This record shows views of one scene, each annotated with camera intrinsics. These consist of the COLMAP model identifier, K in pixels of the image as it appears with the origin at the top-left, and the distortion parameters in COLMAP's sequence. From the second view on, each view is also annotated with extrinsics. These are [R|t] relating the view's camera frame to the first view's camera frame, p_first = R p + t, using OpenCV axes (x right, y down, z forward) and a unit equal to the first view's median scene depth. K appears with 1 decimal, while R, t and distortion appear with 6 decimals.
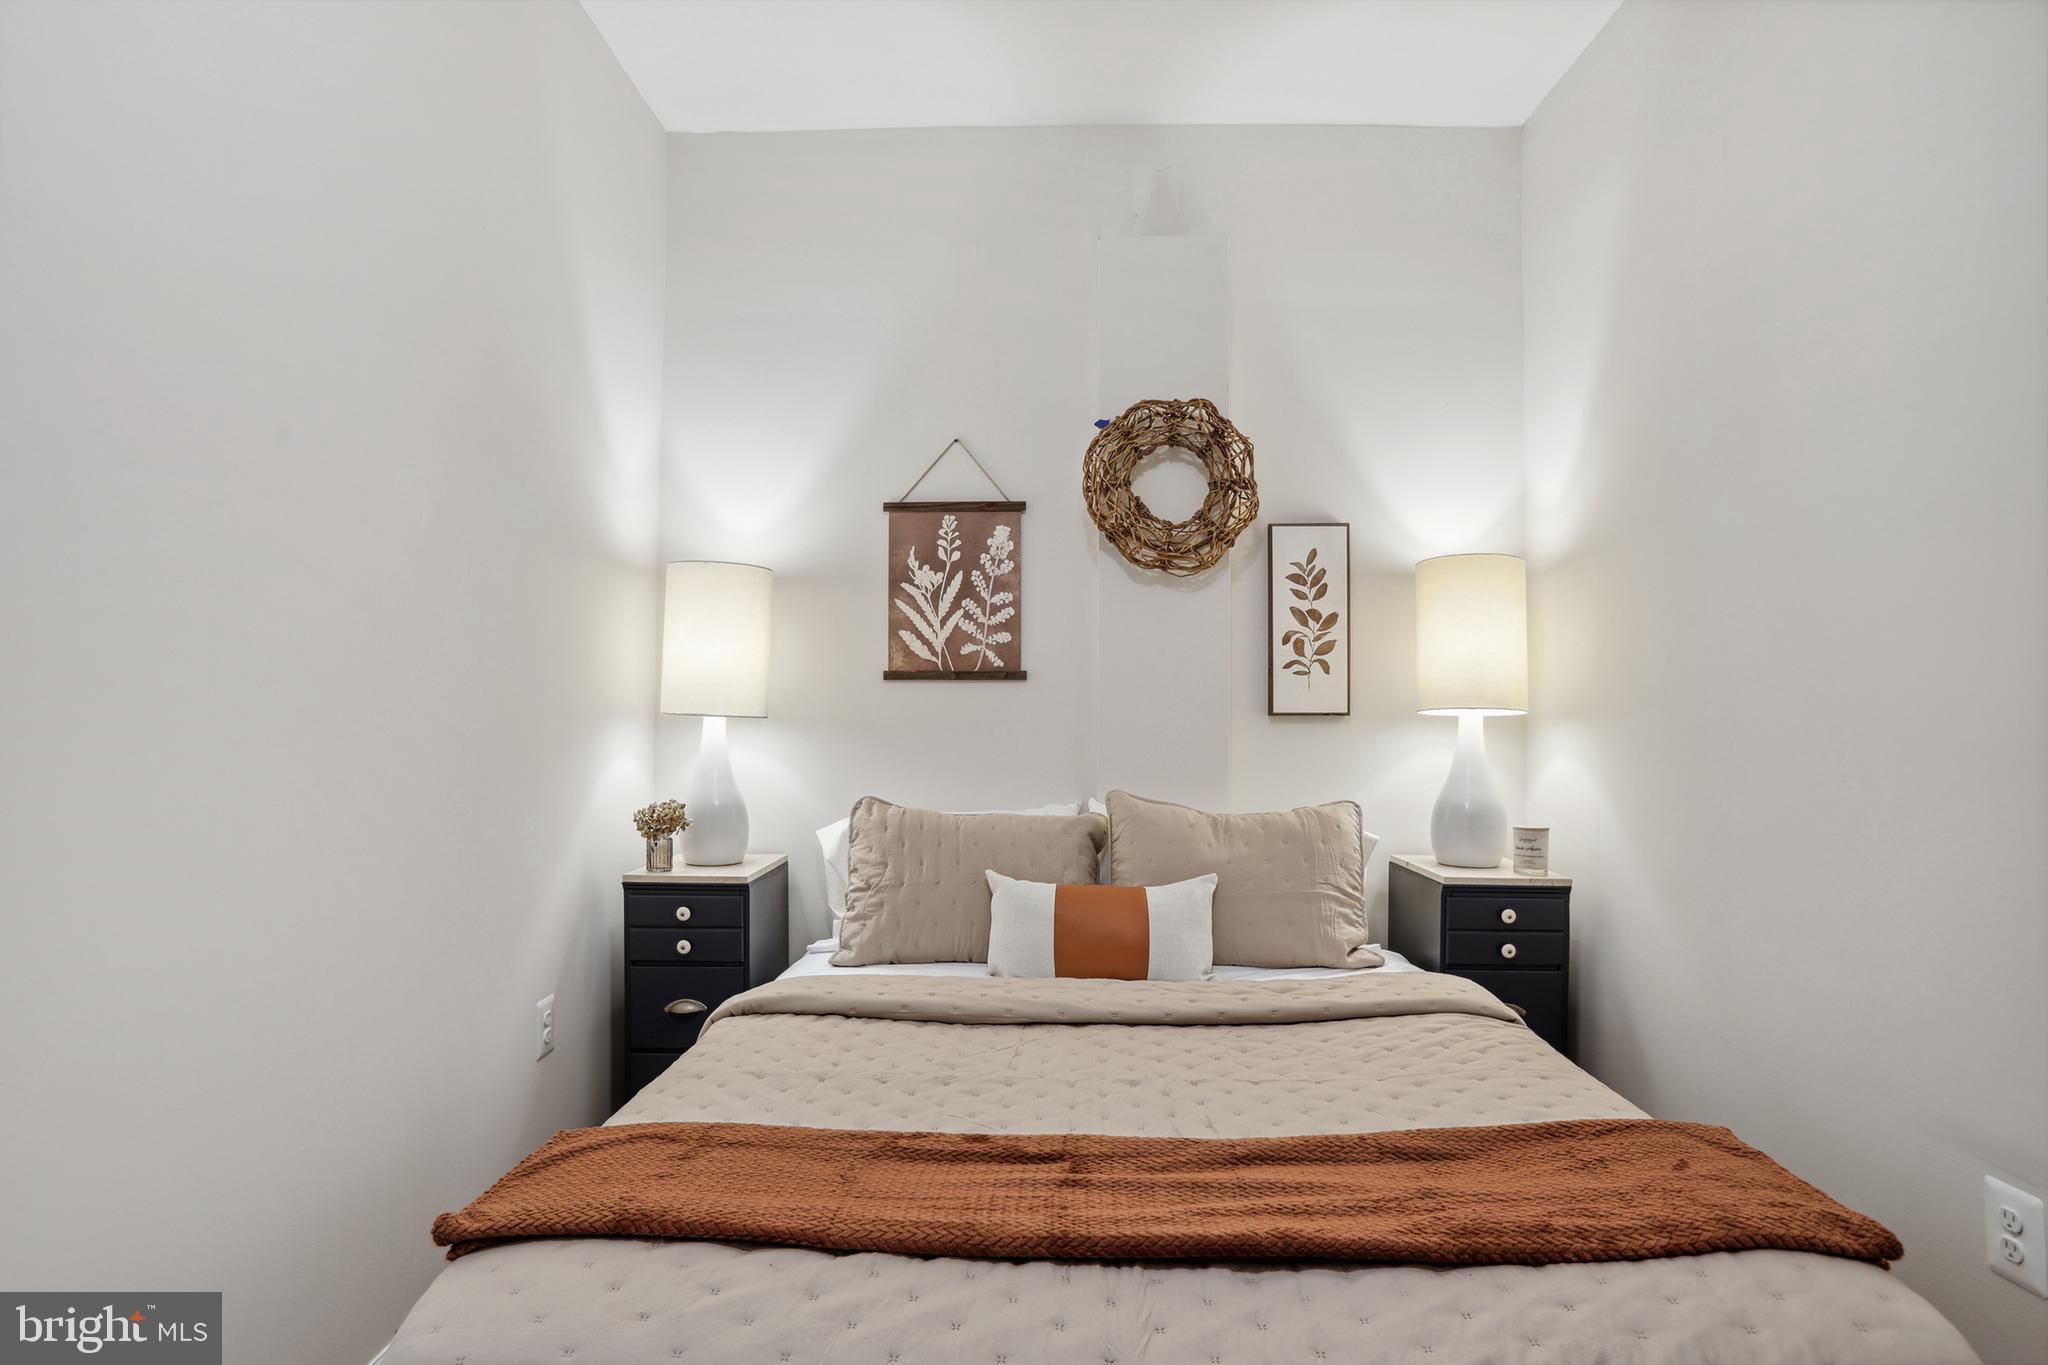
lens RADIAL K [[1168.5, 0, 967.8], [0, 1168.5, 678.6], [0, 0, 1]] dist [-0.061980, 0.029987]
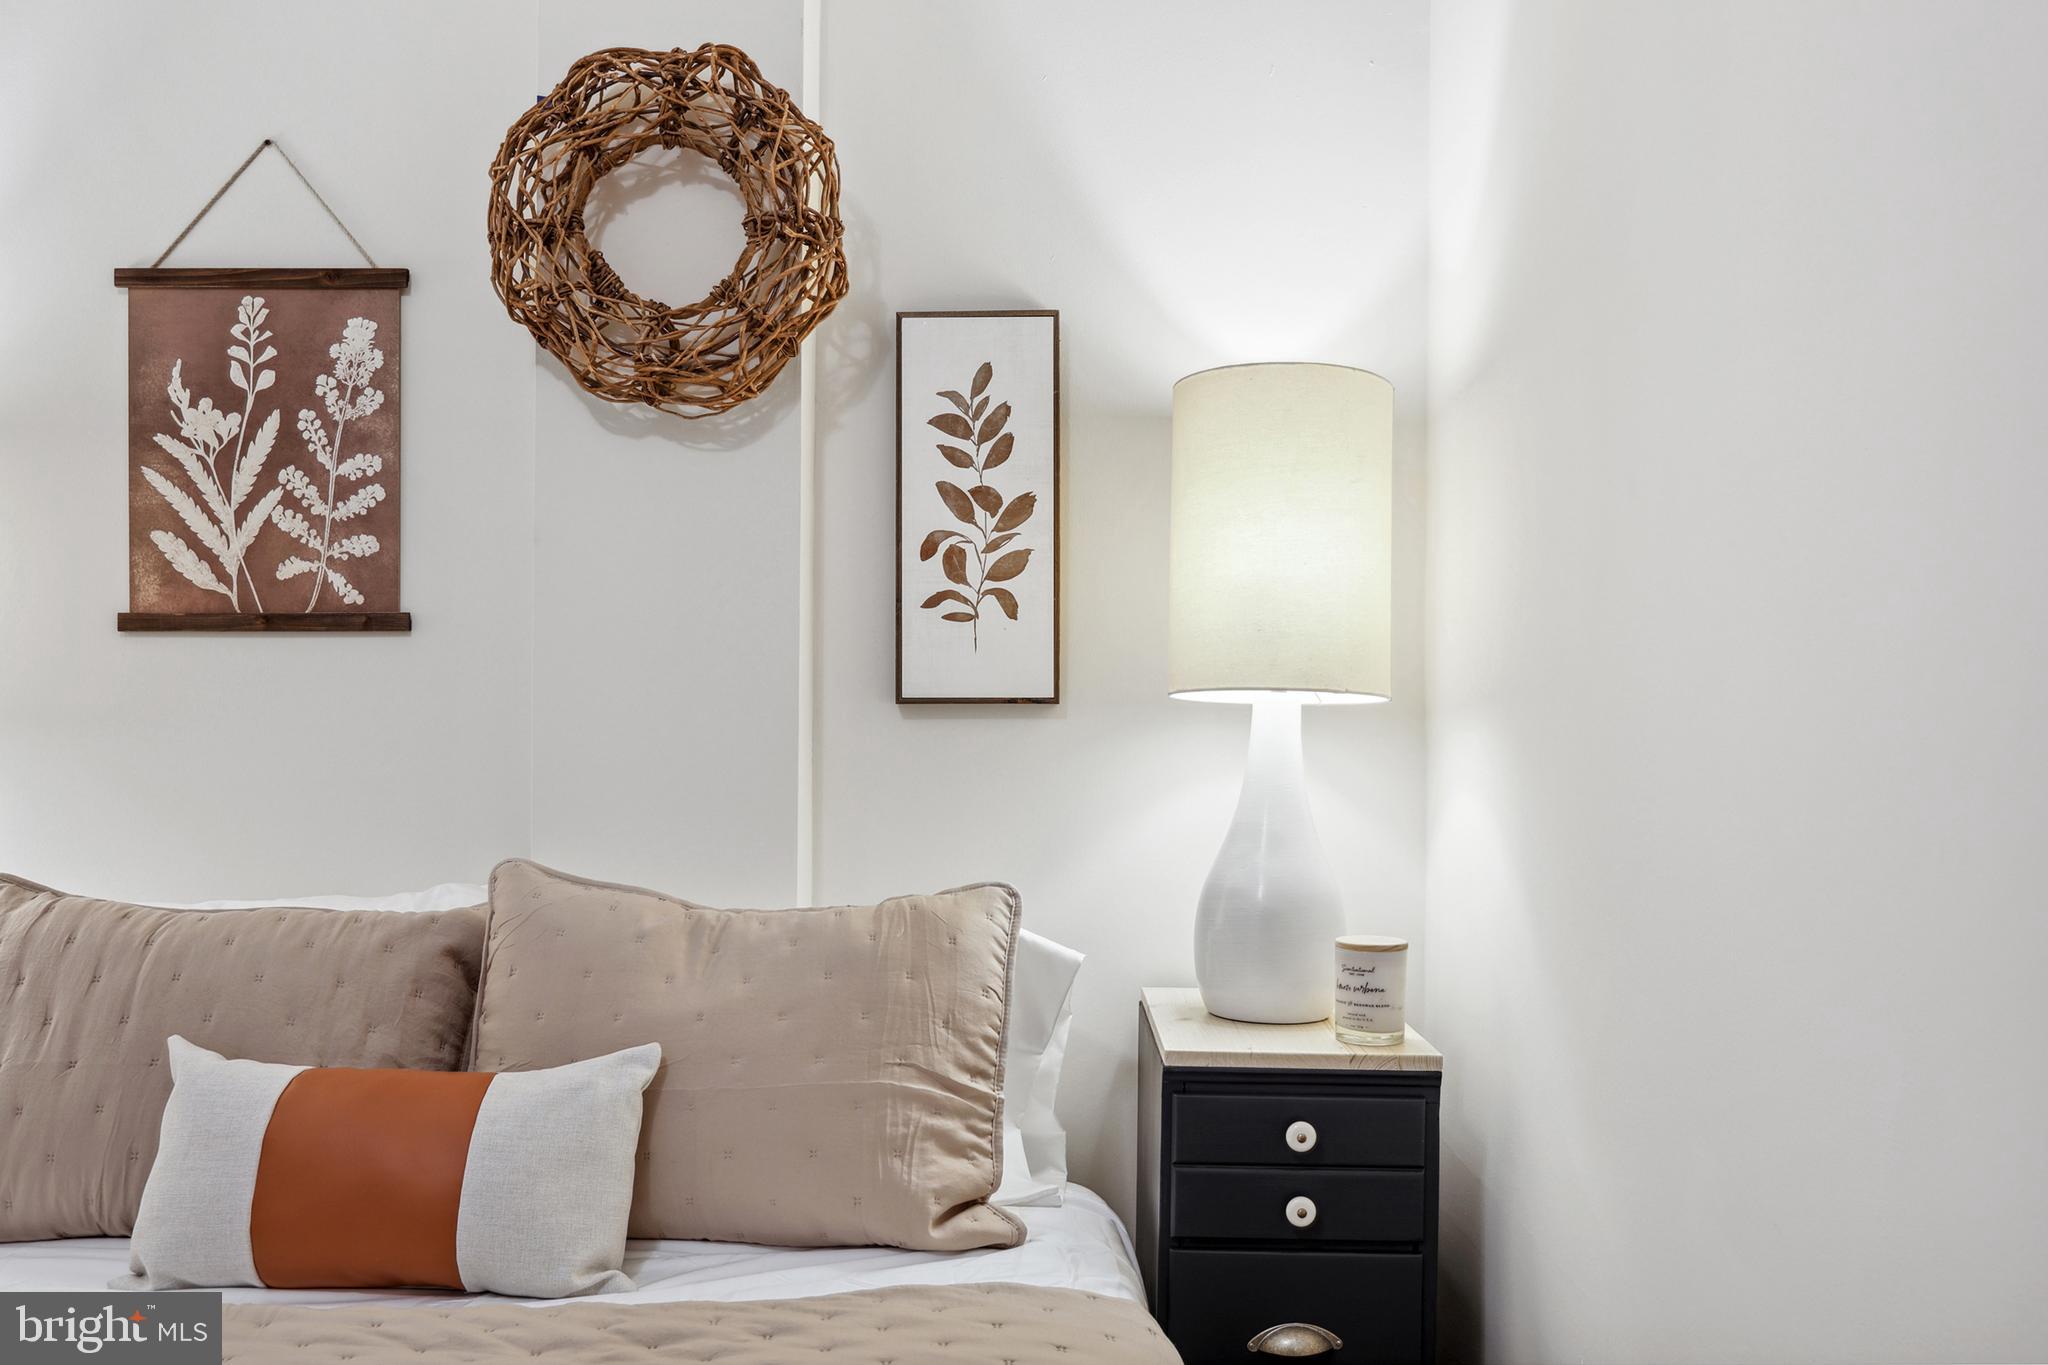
lens RADIAL K [[1805.9, 0, 908.6], [0, 1805.9, 680.8], [0, 0, 1]] dist [0.005007, 0.043597]
pose [[0.999893, -0.000965, 0.014603, 0.265130], [0.000671, 0.999797, 0.020116, 0.007205], [-0.014620, -0.020104, 0.999691, 0.245354]]
